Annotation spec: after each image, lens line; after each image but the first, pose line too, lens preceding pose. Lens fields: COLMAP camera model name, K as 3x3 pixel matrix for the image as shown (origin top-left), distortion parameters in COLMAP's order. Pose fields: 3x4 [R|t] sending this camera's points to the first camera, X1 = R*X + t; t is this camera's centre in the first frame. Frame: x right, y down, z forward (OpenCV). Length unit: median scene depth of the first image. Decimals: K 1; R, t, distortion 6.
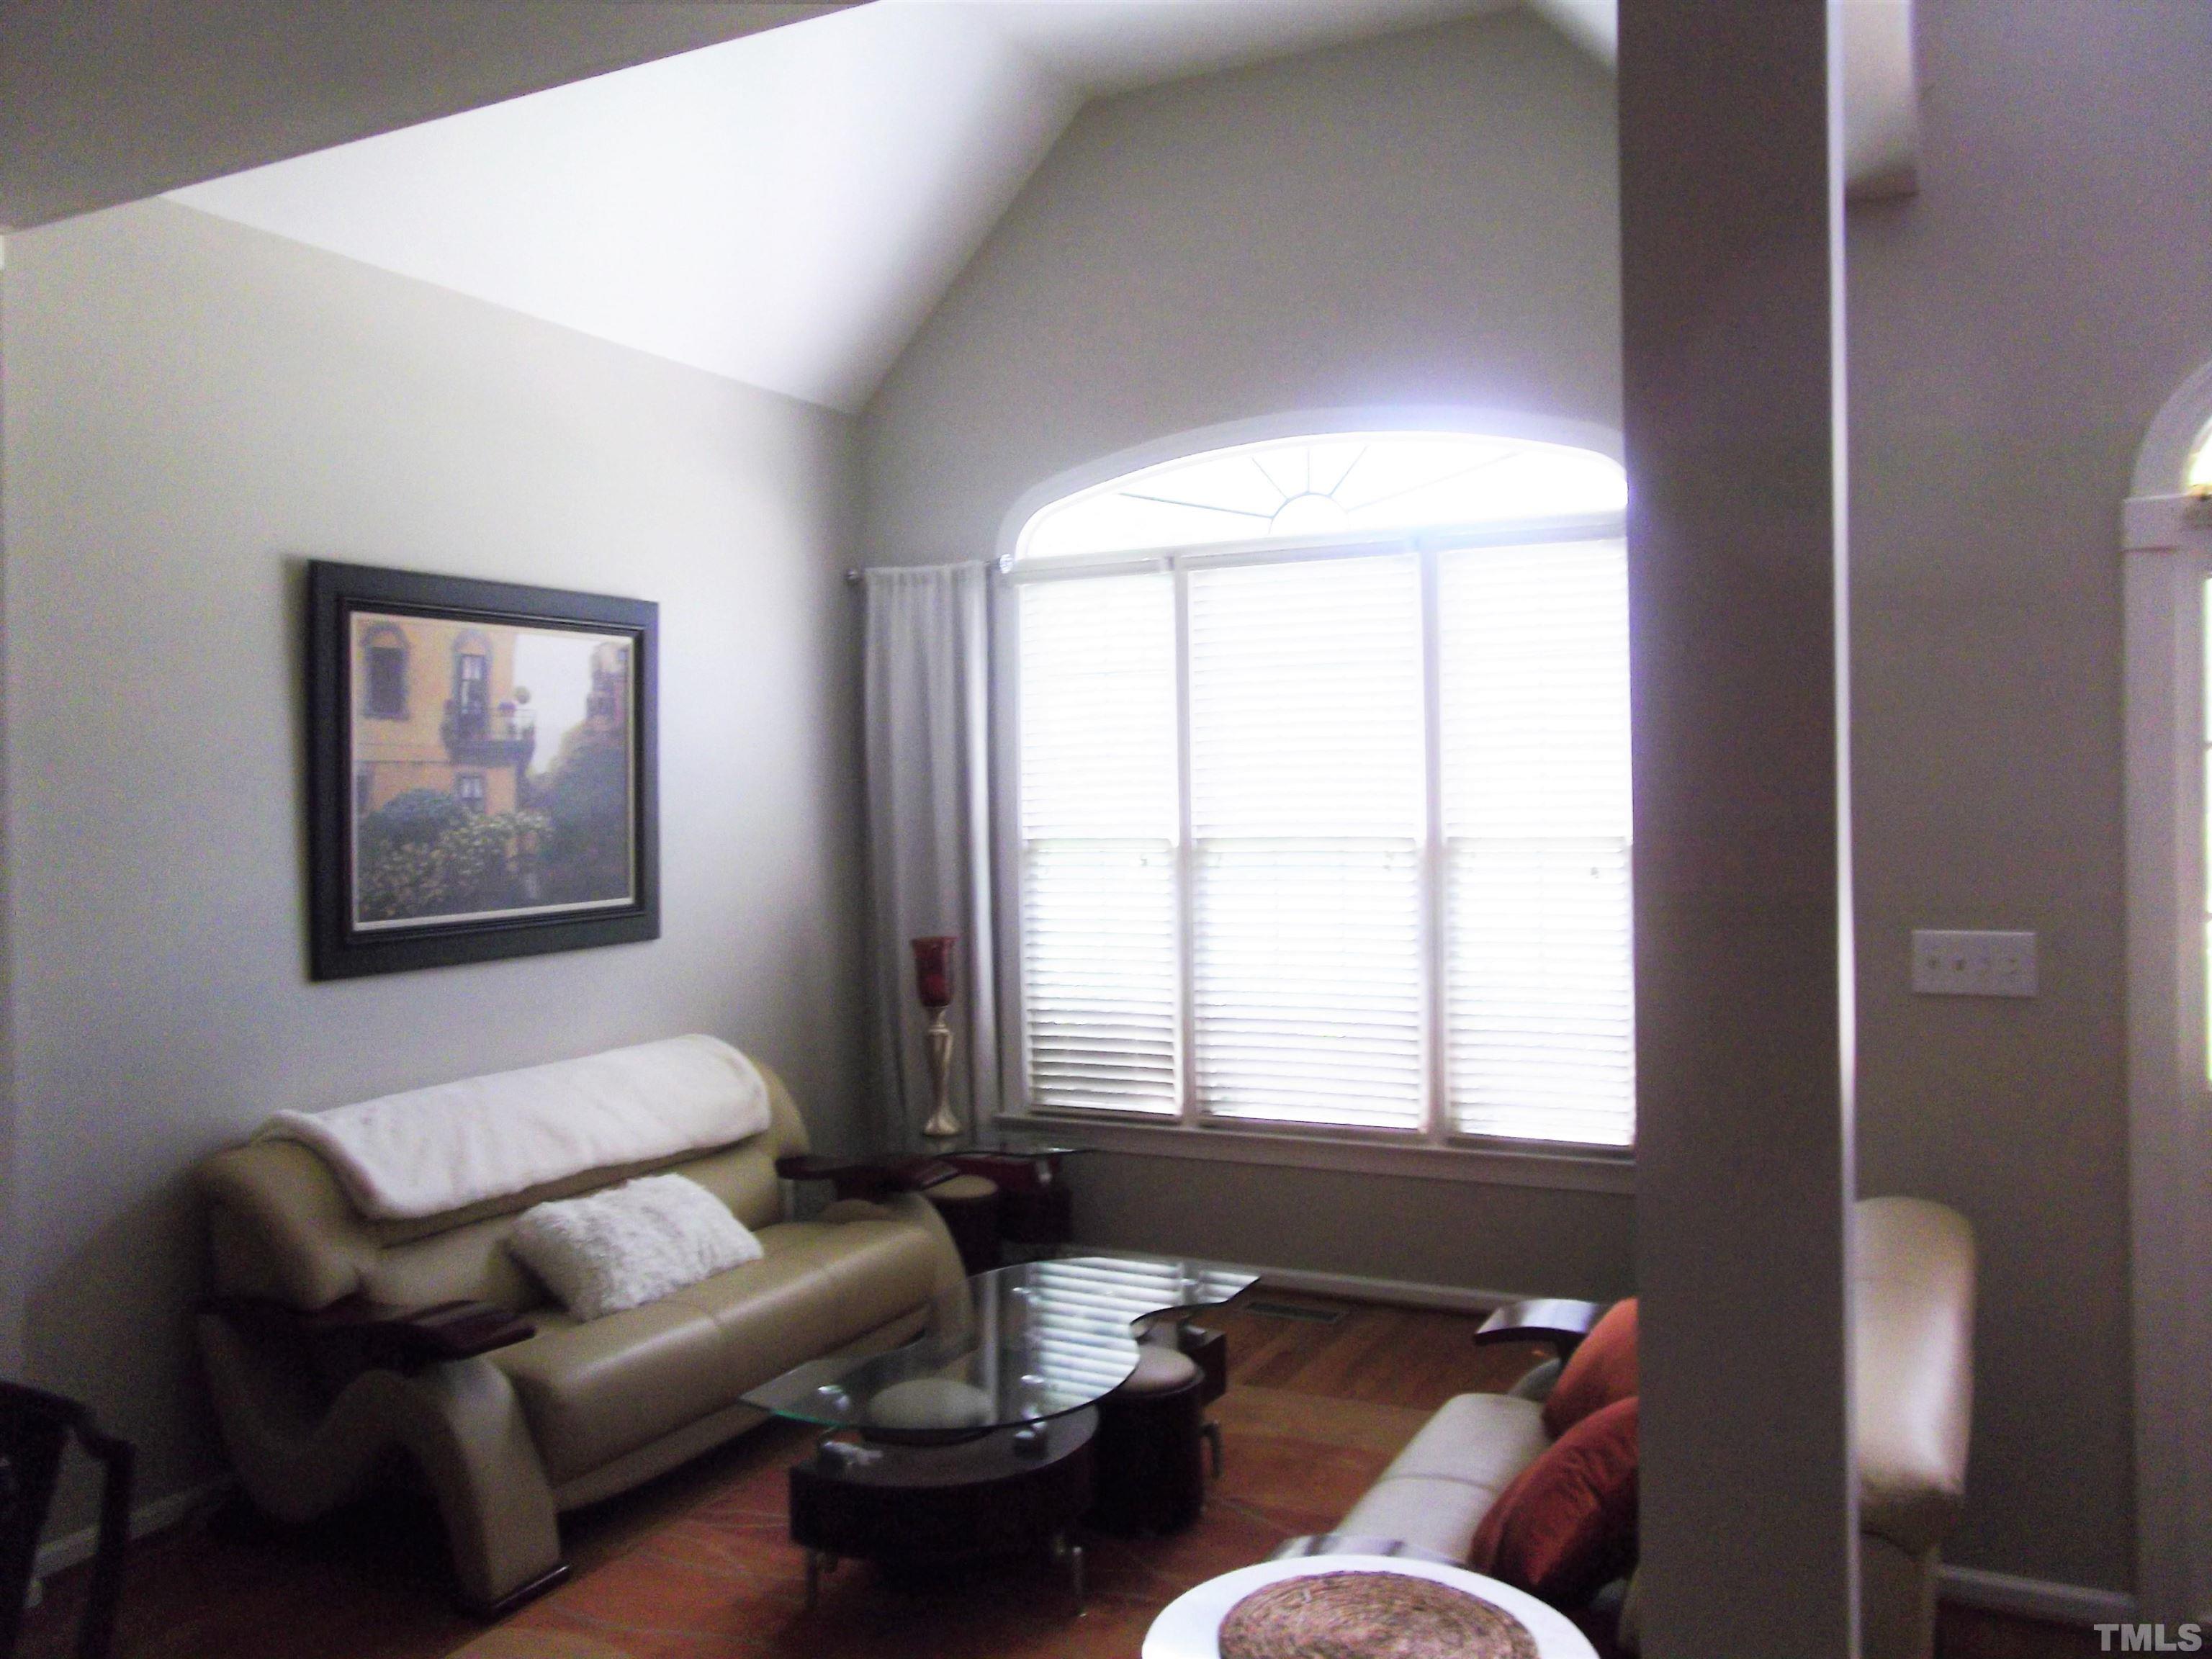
lens RADIAL K [[1753.5, 0, 1083.4], [0, 1753.5, 823.9], [0, 0, 1]] dist [-0.052983, 0.054993]
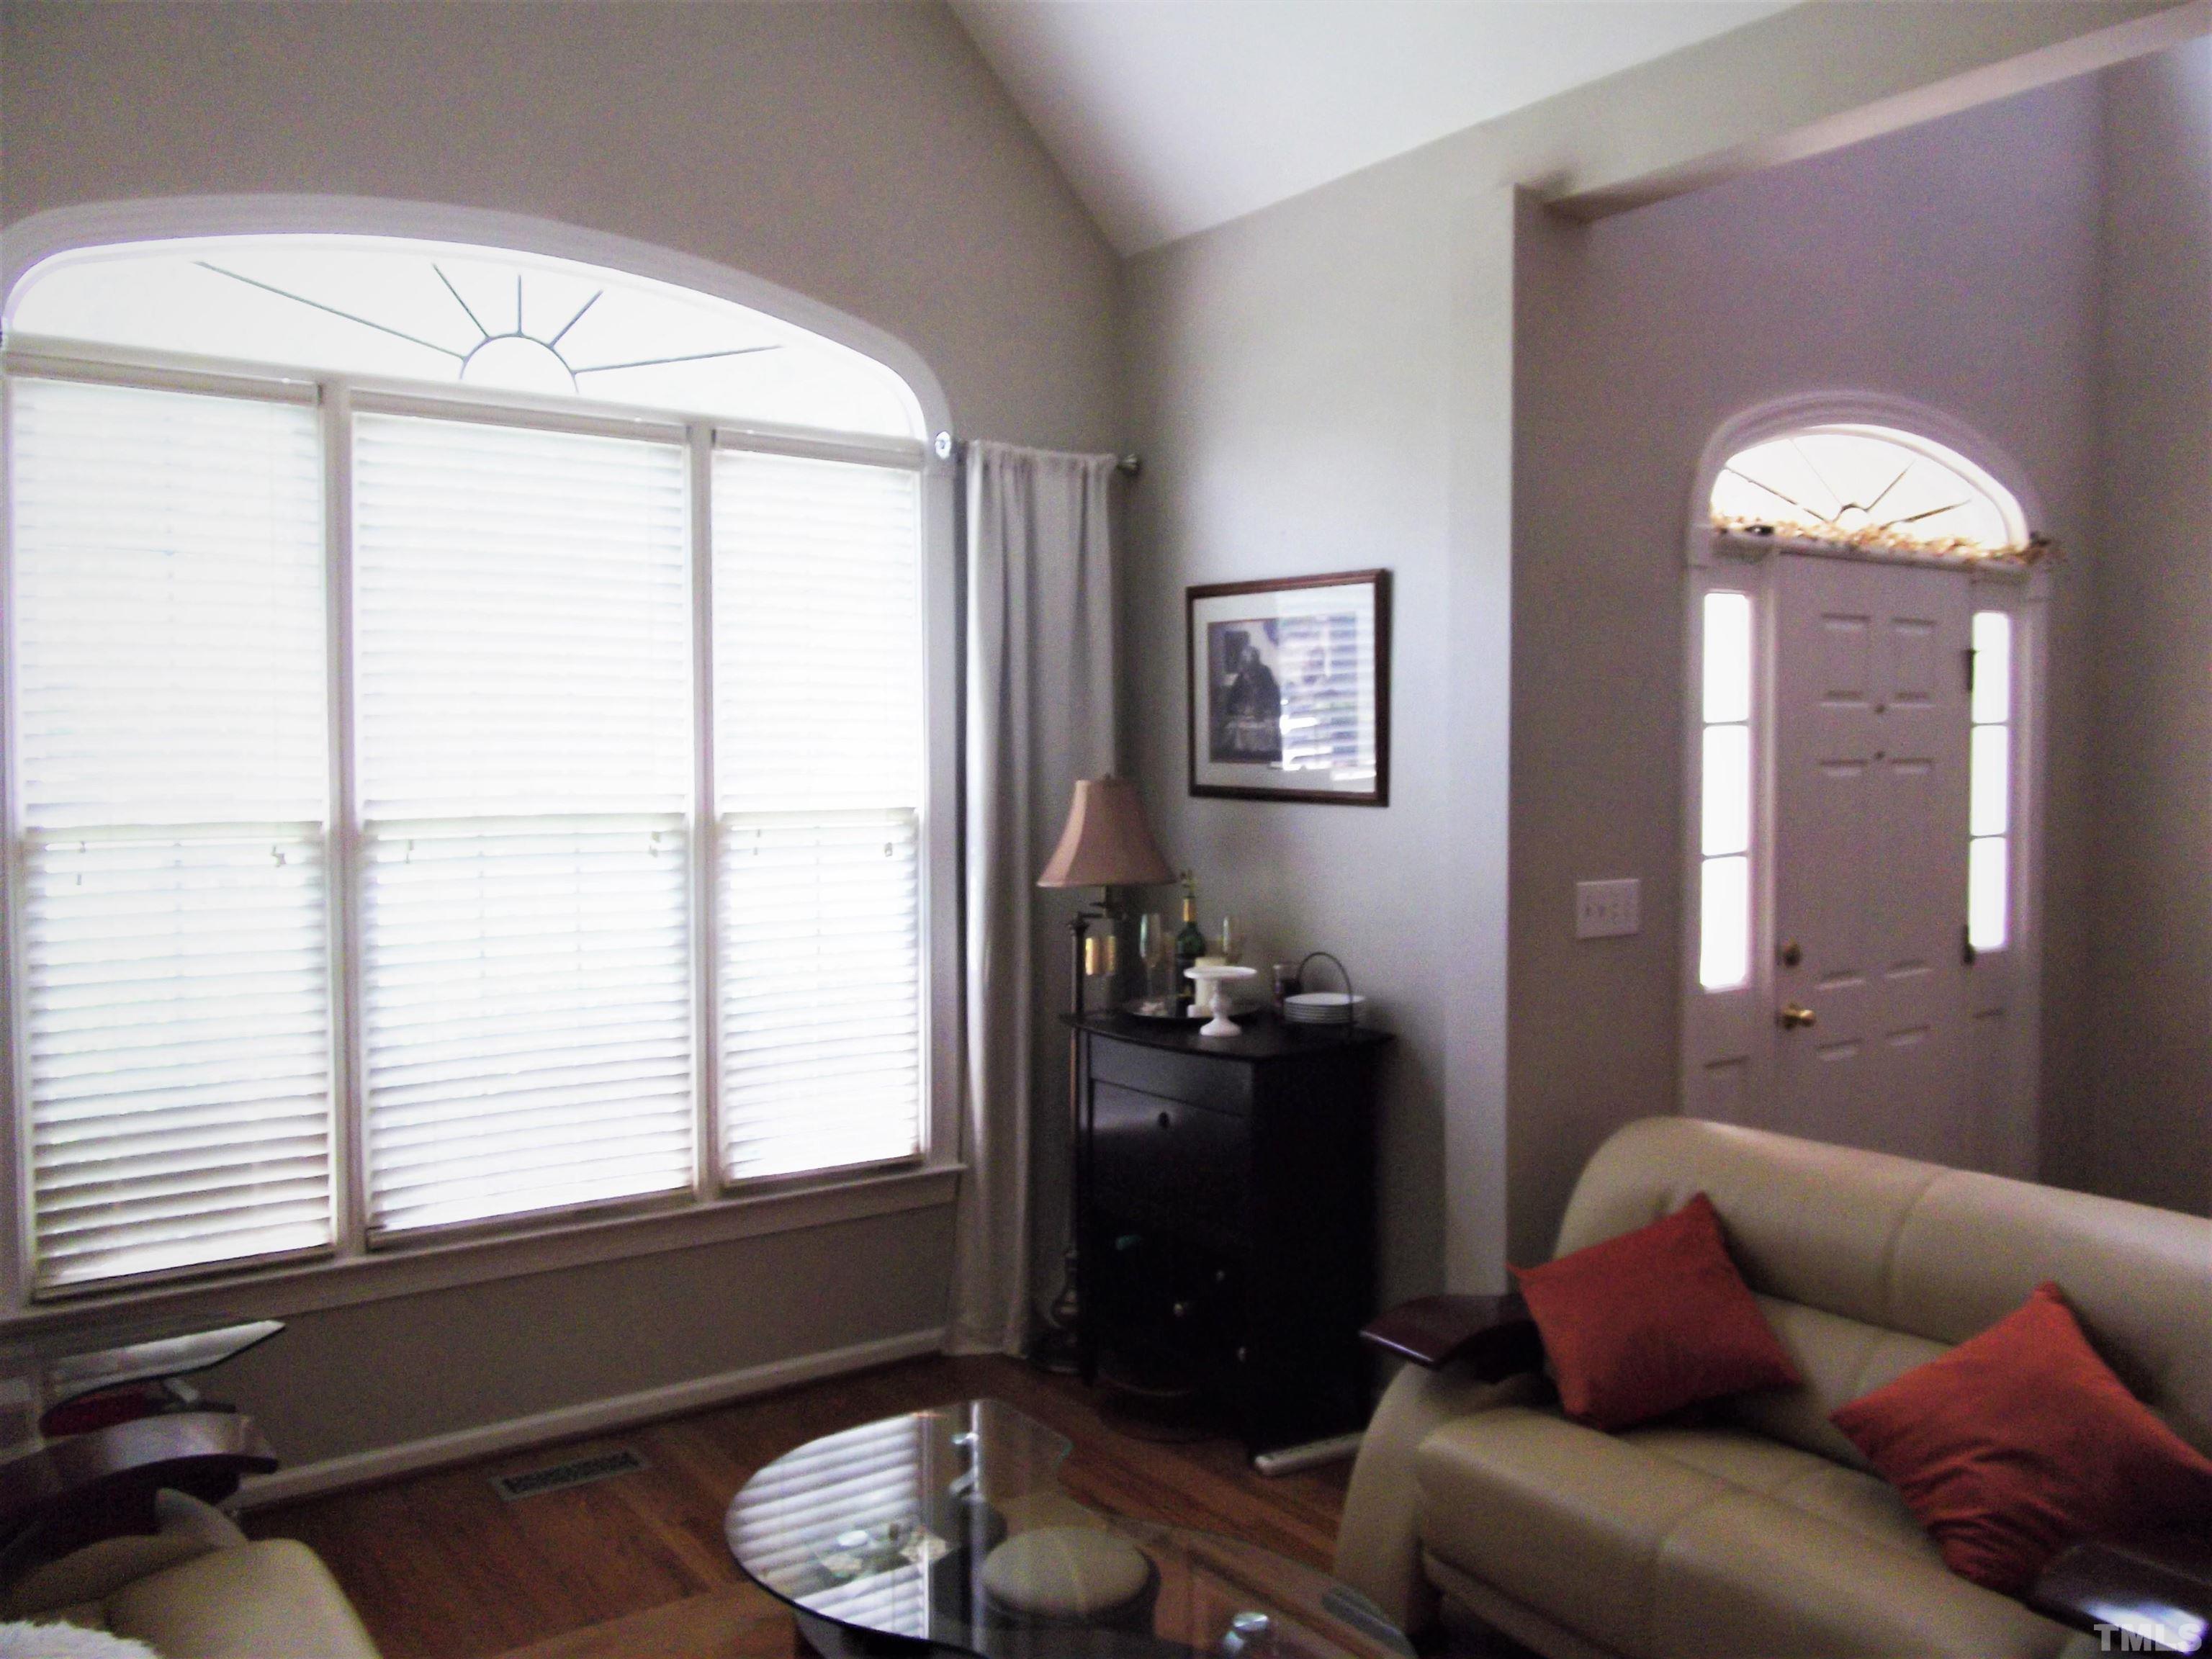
lens RADIAL K [[1753.5, 0, 1097.1], [0, 1753.5, 835.3], [0, 0, 1]] dist [-0.052983, 0.054993]
pose [[0.454977, -0.025044, 0.890151, -0.417653], [0.009279, 0.999684, 0.023383, 0.001093], [-0.890455, -0.002379, 0.455065, 0.482931]]
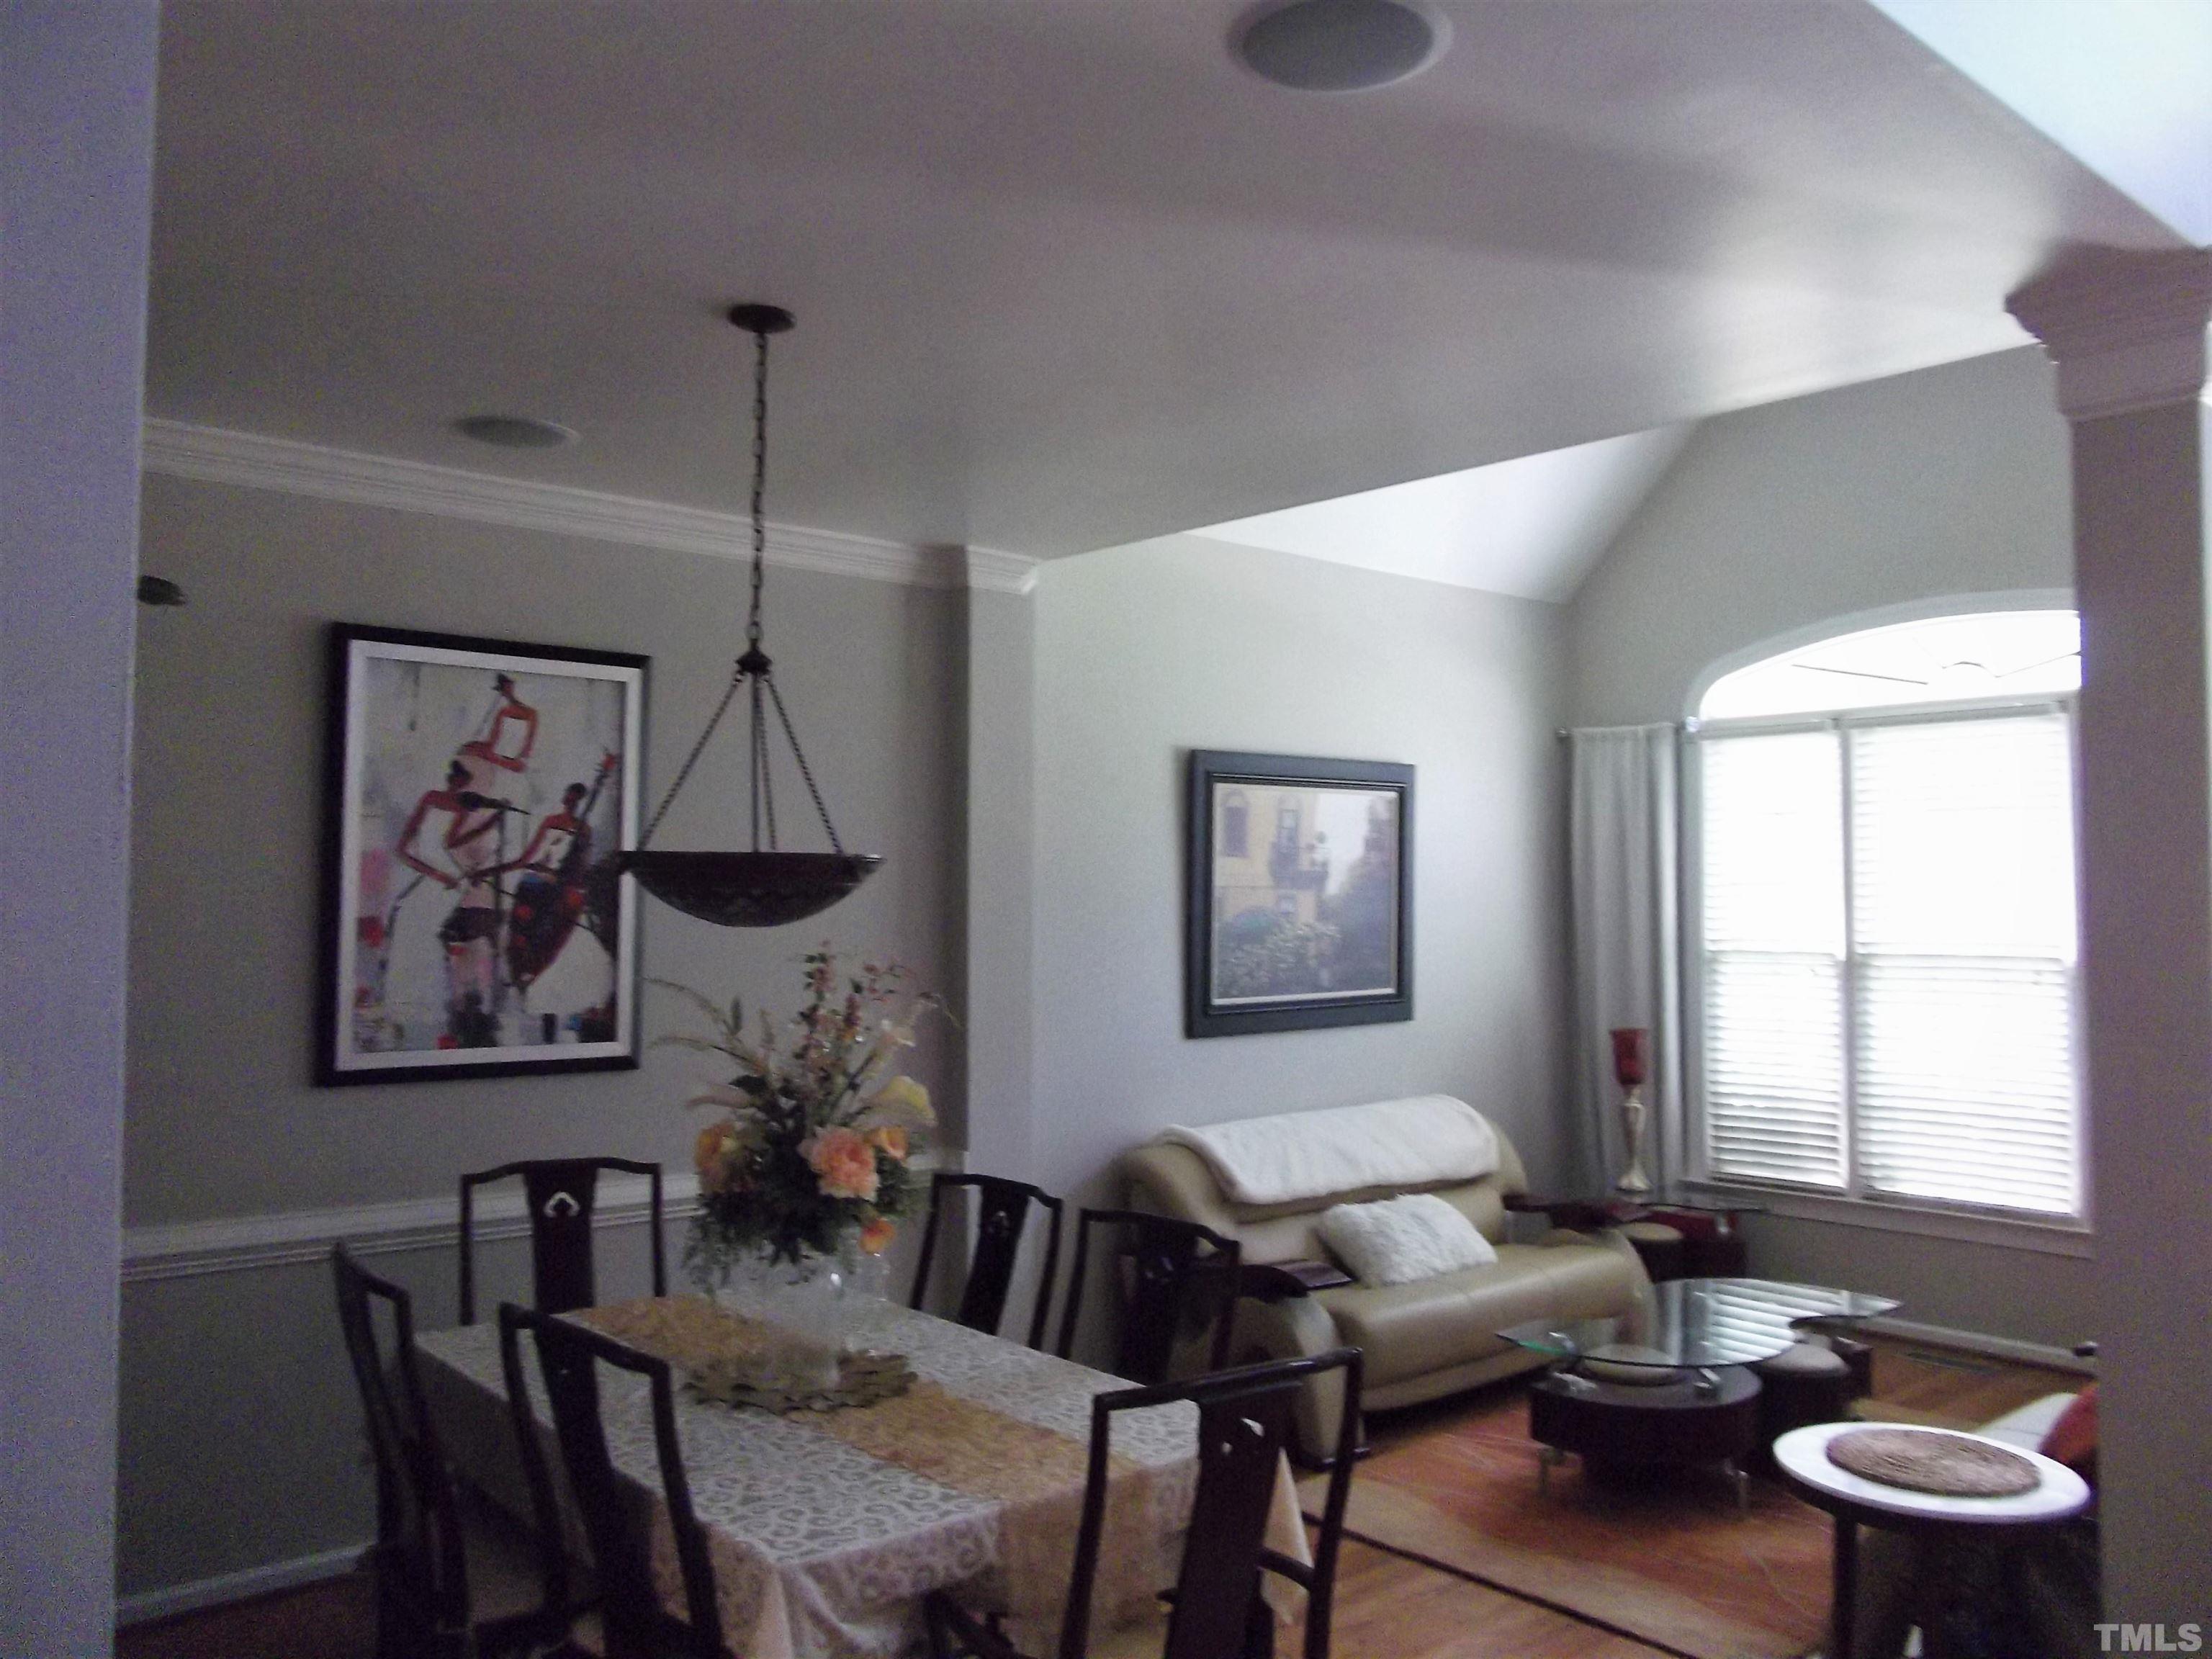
lens RADIAL K [[1753.5, 0, 1061.5], [0, 1753.5, 833.9], [0, 0, 1]] dist [-0.052983, 0.054993]
pose [[0.925124, 0.001614, -0.379662, 0.011503], [-0.020147, 0.998791, -0.044847, -0.009629], [0.379131, 0.049138, 0.924037, -0.315818]]
